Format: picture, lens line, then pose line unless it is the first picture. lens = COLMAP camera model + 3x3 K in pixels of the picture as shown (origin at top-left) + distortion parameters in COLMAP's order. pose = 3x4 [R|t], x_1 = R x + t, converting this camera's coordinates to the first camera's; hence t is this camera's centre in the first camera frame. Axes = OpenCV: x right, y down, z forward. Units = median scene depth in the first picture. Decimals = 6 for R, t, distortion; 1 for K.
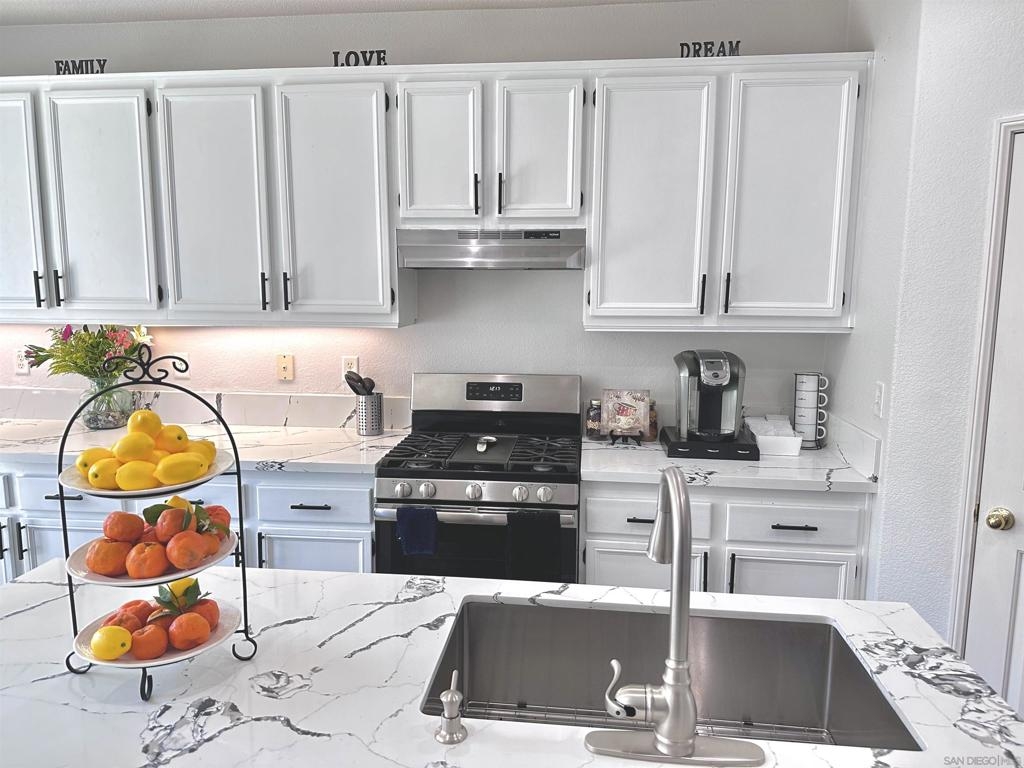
lens RADIAL K [[715.9, 0, 509.8], [0, 715.9, 386.9], [0, 0, 1]] dist [0.082419, -0.099628]
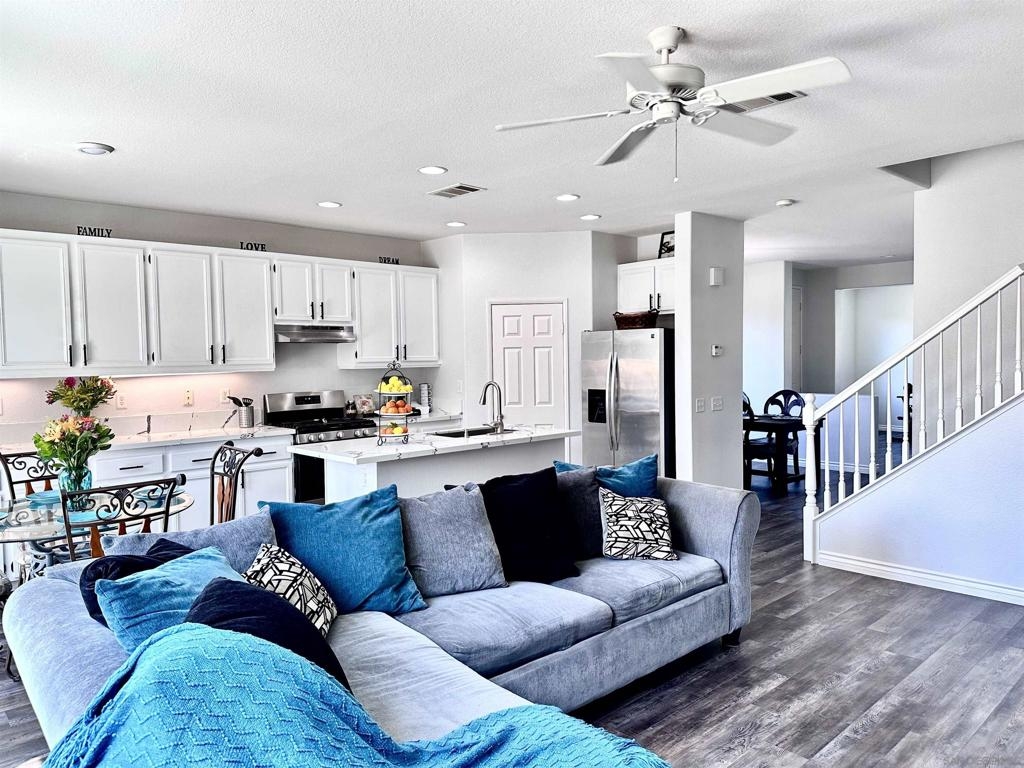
lens RADIAL K [[715.9, 0, 517.2], [0, 715.9, 385.7], [0, 0, 1]] dist [0.082419, -0.099628]
pose [[0.650613, -0.046915, 0.757959, -1.345217], [0.126562, 0.990830, -0.047308, 0.156514], [-0.748789, 0.126708, 0.650584, -0.931681]]
